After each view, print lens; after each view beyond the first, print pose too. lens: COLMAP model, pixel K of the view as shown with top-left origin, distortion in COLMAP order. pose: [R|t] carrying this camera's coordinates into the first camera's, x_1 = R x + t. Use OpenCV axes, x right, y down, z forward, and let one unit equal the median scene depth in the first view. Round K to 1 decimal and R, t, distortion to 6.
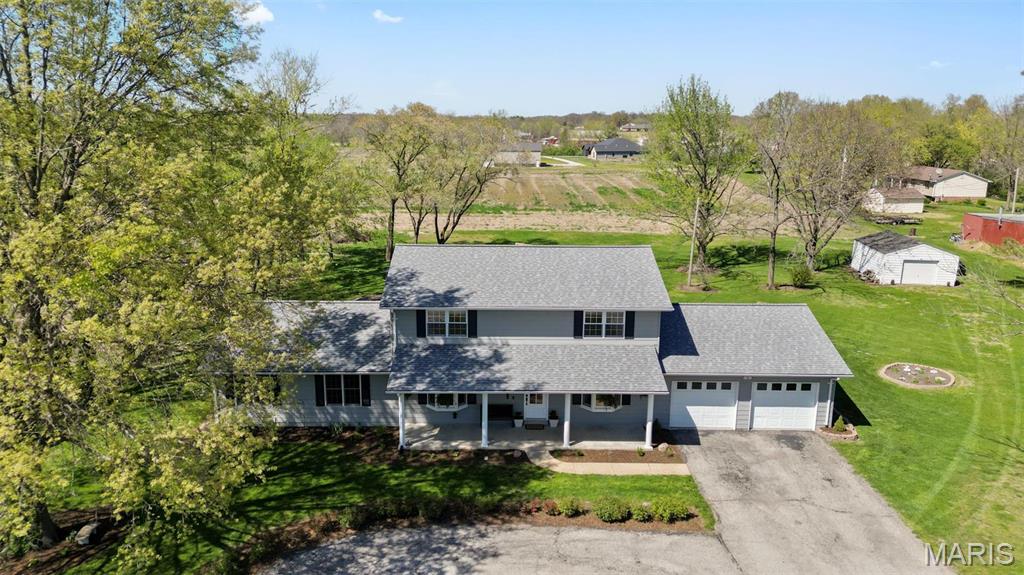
lens RADIAL K [[726.5, 0, 508.1], [0, 726.5, 289.2], [0, 0, 1]] dist [0.051723, -0.051930]
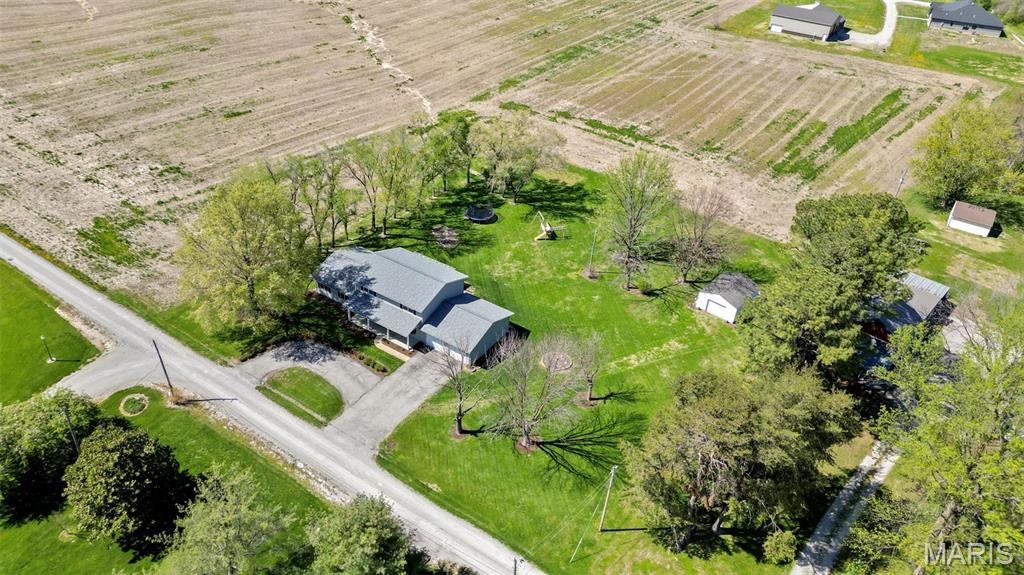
lens RADIAL K [[726.5, 0, 509.2], [0, 726.5, 292.7], [0, 0, 1]] dist [0.051723, -0.051930]
pose [[0.828676, 0.350966, -0.436027, 1.824540], [-0.174284, 0.902061, 0.394855, -1.310331], [0.531904, -0.251214, 0.808684, -1.247149]]
